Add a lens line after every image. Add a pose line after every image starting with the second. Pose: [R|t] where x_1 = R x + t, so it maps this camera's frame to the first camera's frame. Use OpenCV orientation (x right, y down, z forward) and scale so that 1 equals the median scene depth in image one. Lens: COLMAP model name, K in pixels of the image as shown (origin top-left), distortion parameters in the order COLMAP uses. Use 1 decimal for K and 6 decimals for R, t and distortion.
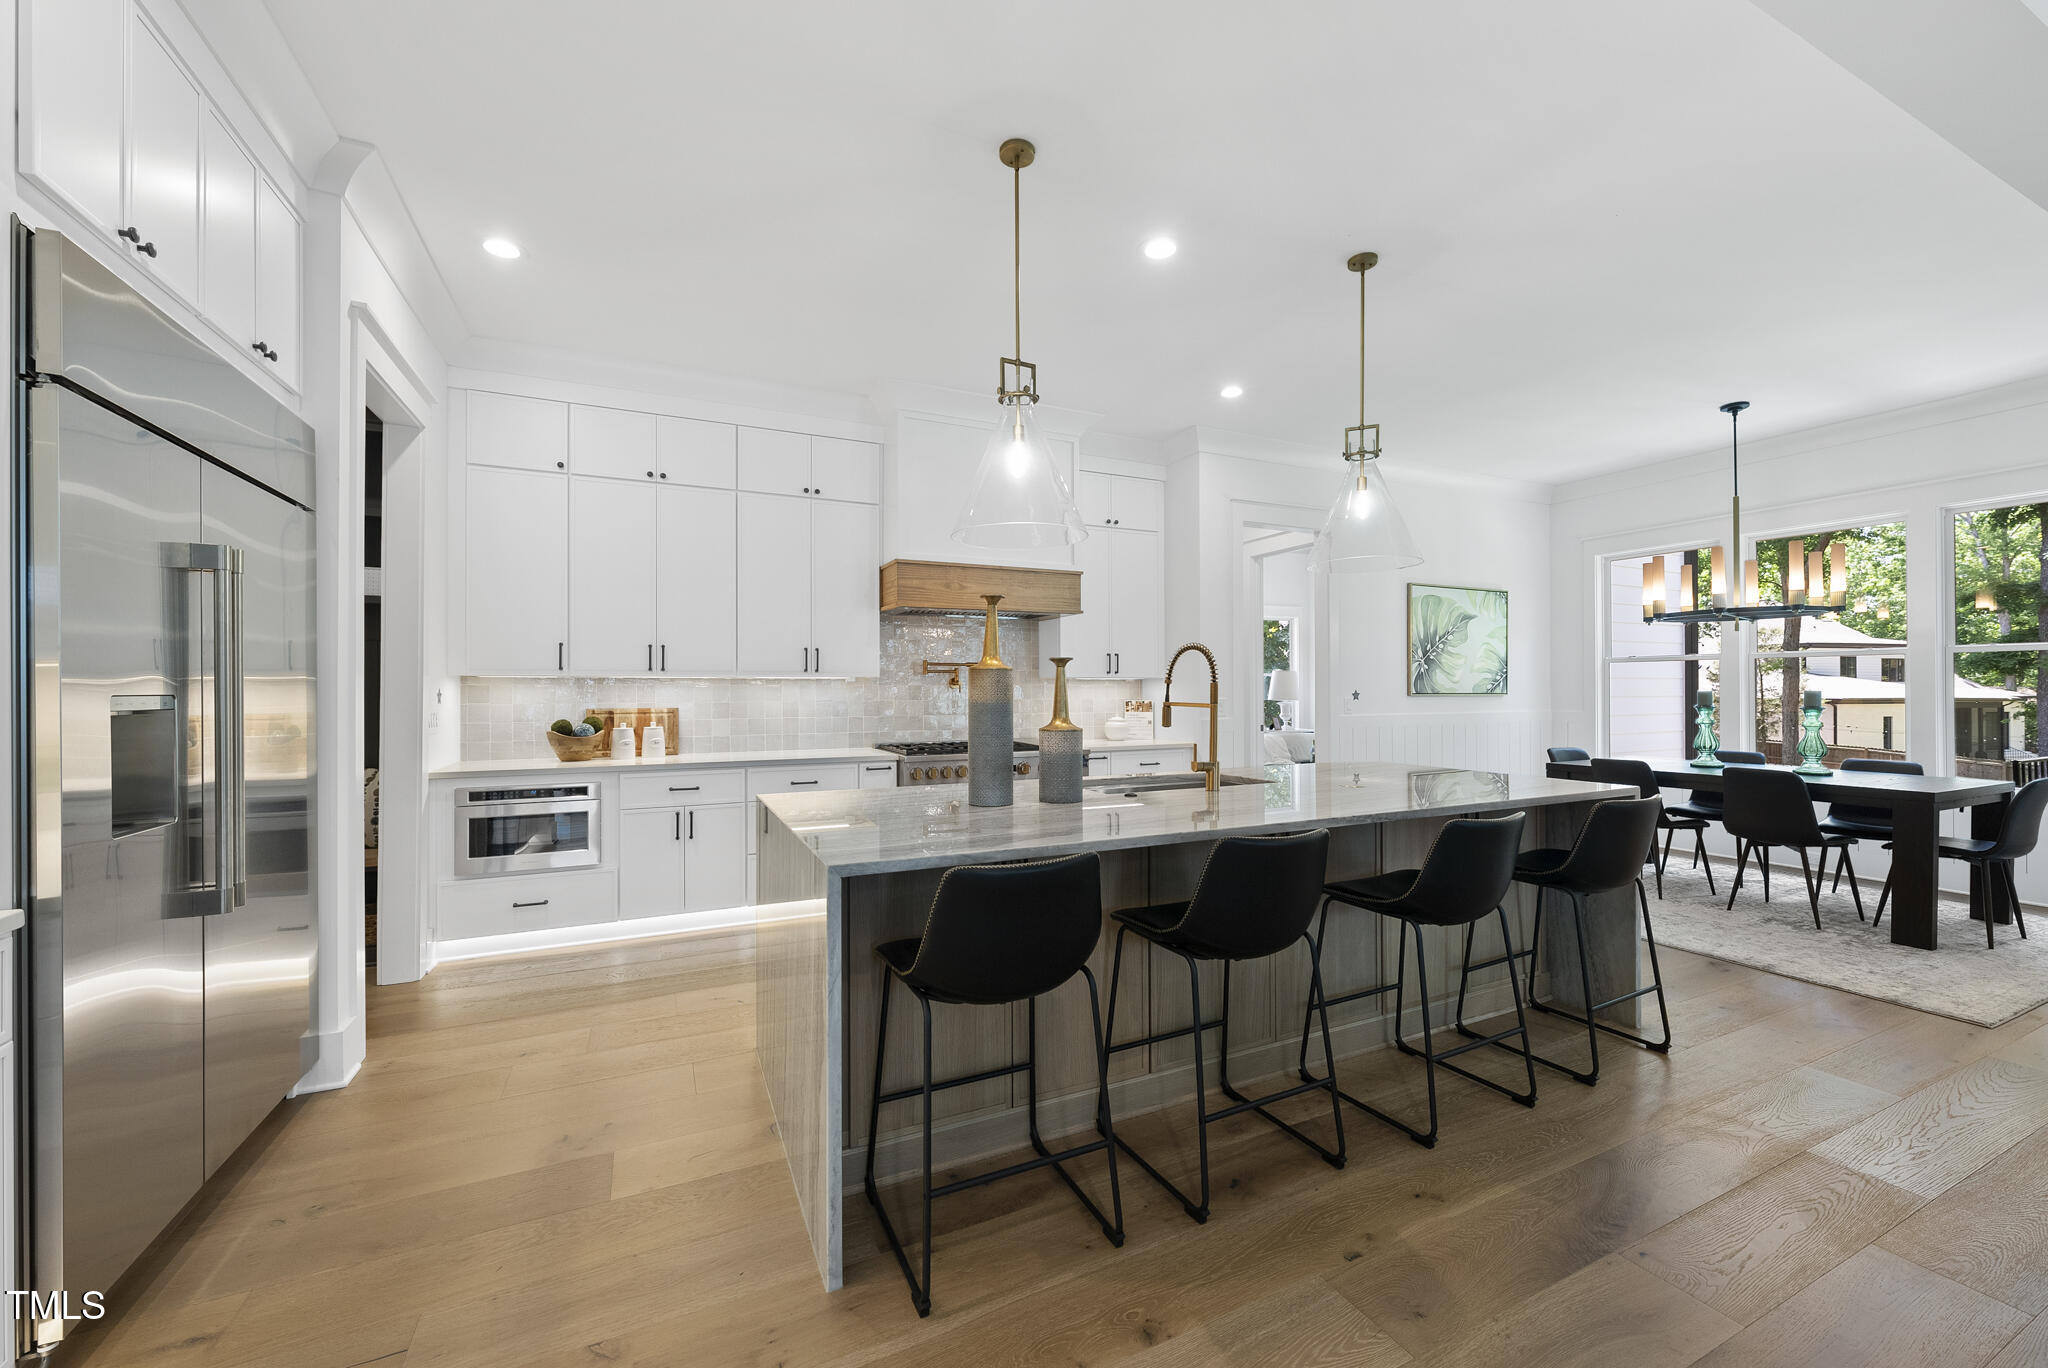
lens RADIAL K [[784.1, 0, 1020.2], [0, 784.1, 690.0], [0, 0, 1]] dist [-0.000821, -0.000765]
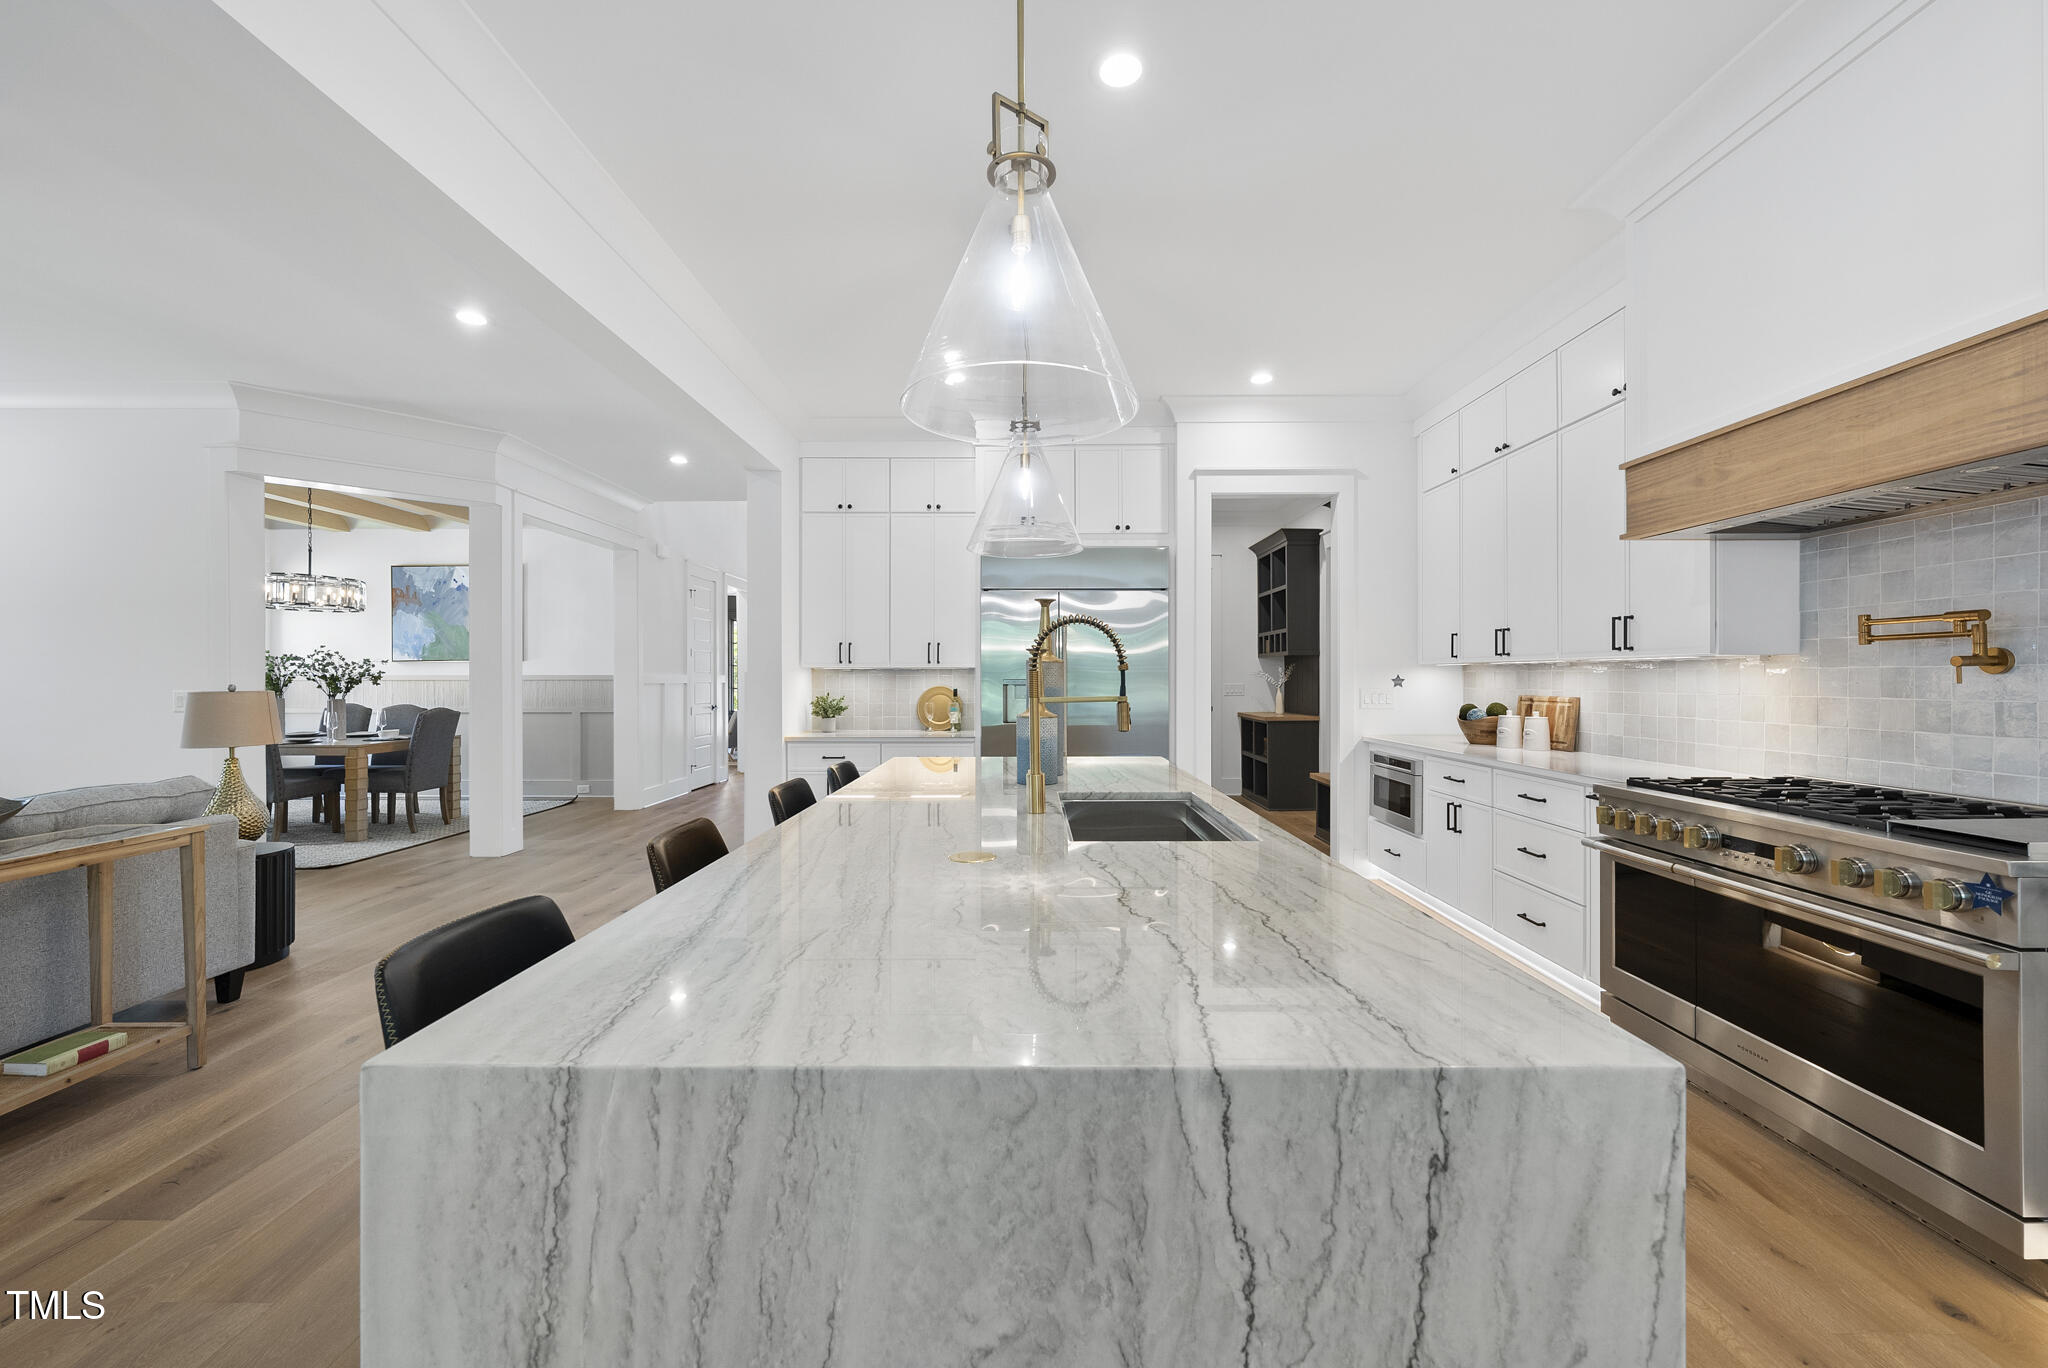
lens RADIAL K [[784.1, 0, 1030.7], [0, 784.1, 677.9], [0, 0, 1]] dist [-0.000821, -0.000765]
pose [[-0.413461, 0.003828, -0.910514, 0.766605], [0.001877, 0.999993, 0.003352, -0.002985], [0.910520, -0.000323, -0.413465, 1.074693]]
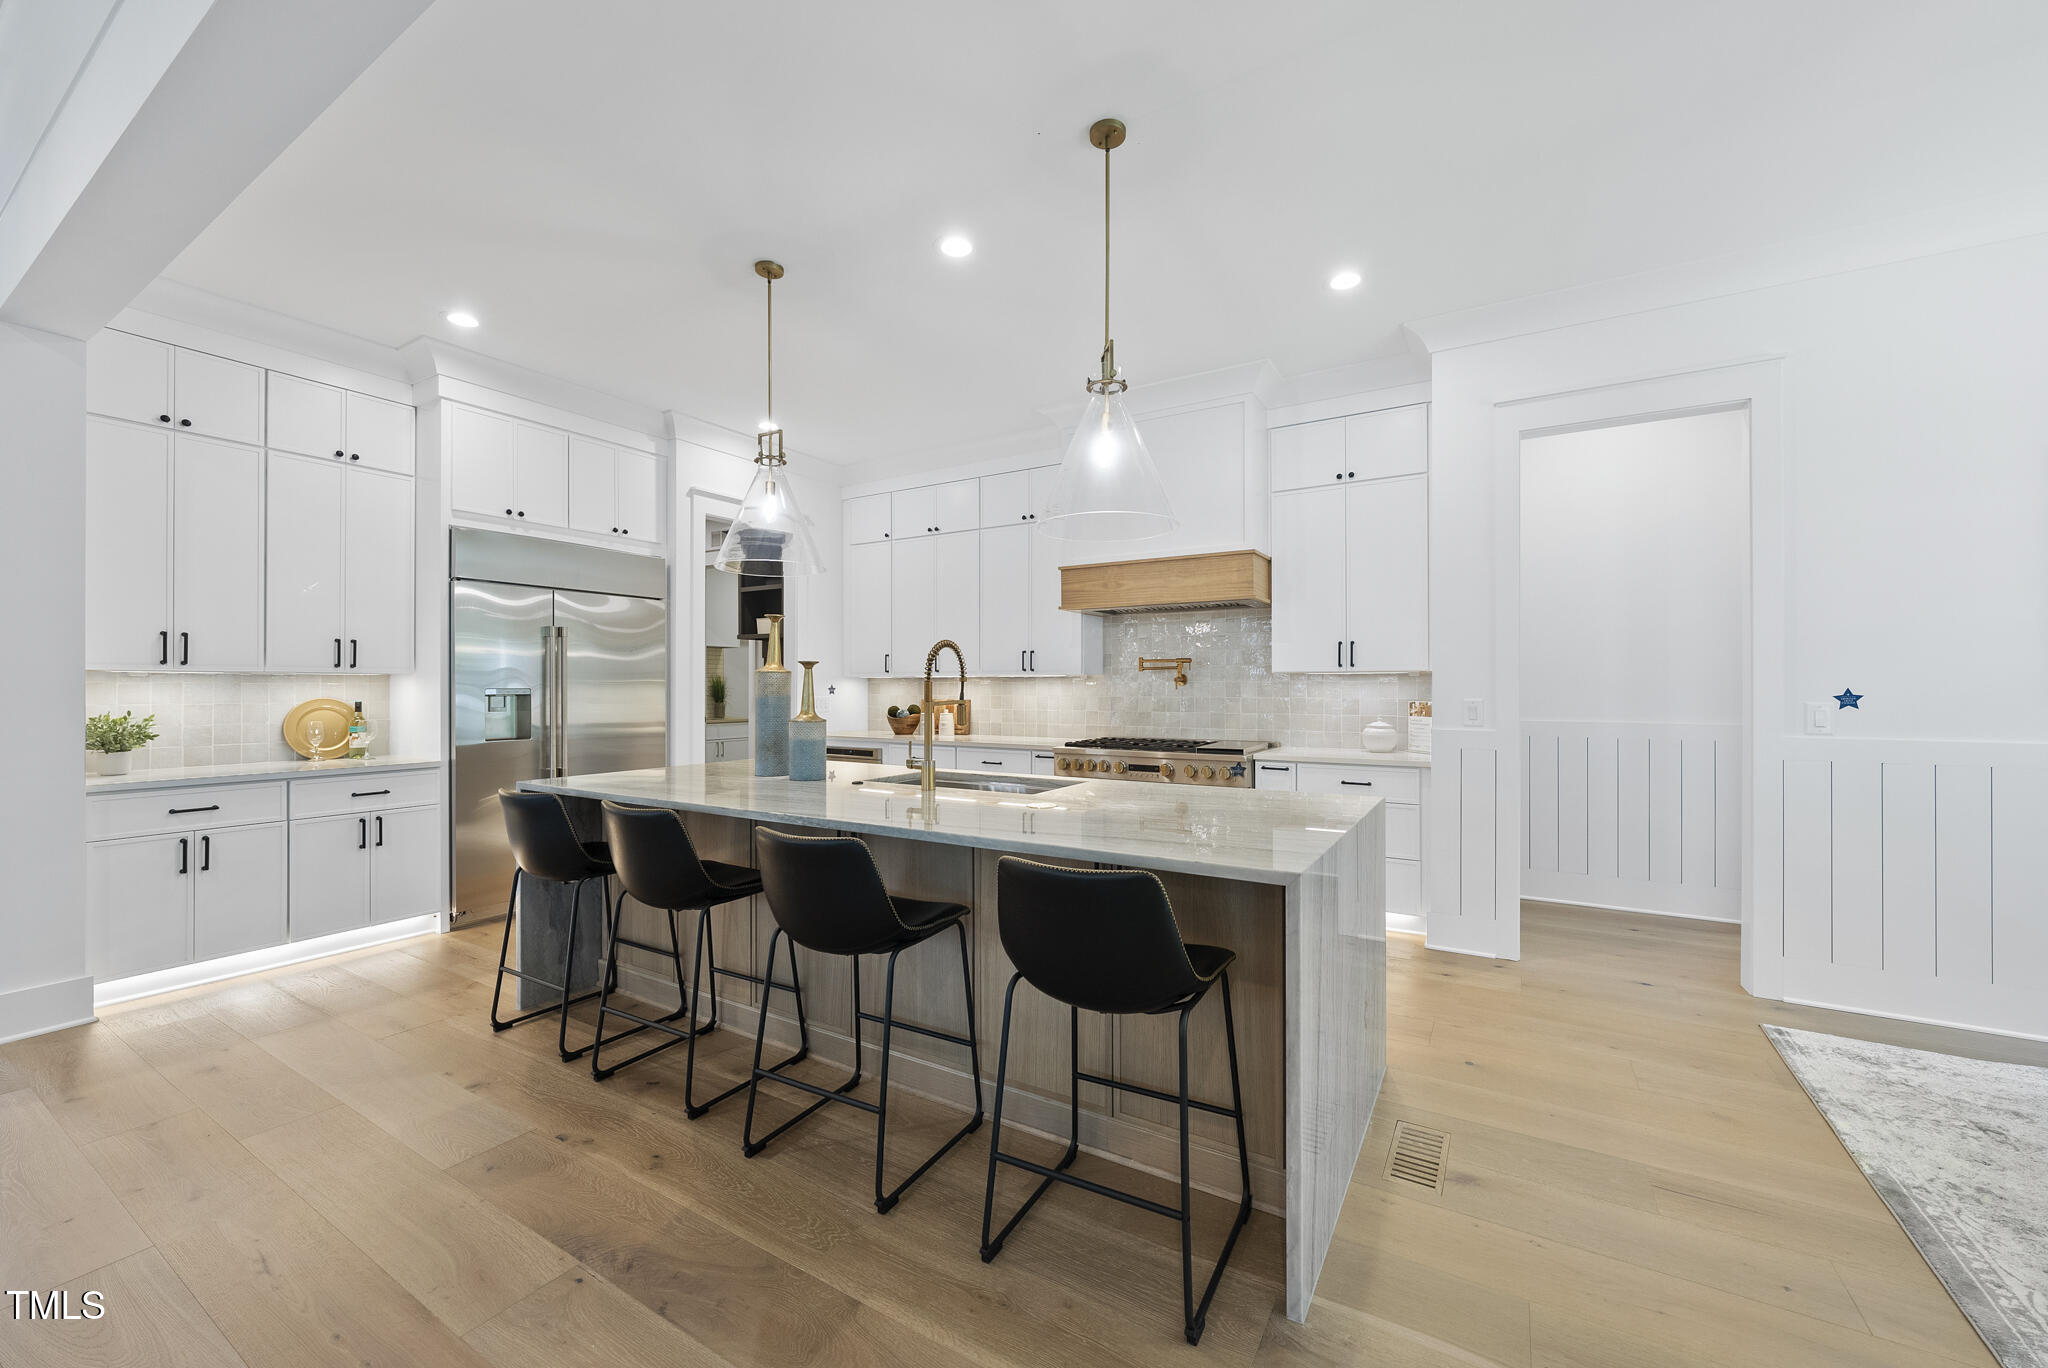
lens RADIAL K [[784.1, 0, 1020.5], [0, 784.1, 683.4], [0, 0, 1]] dist [-0.000821, -0.000765]
pose [[0.558207, -0.000854, -0.829702, 0.926772], [-0.001556, 0.999997, -0.002076, -0.003173], [0.829701, 0.002450, 0.558203, 0.446615]]
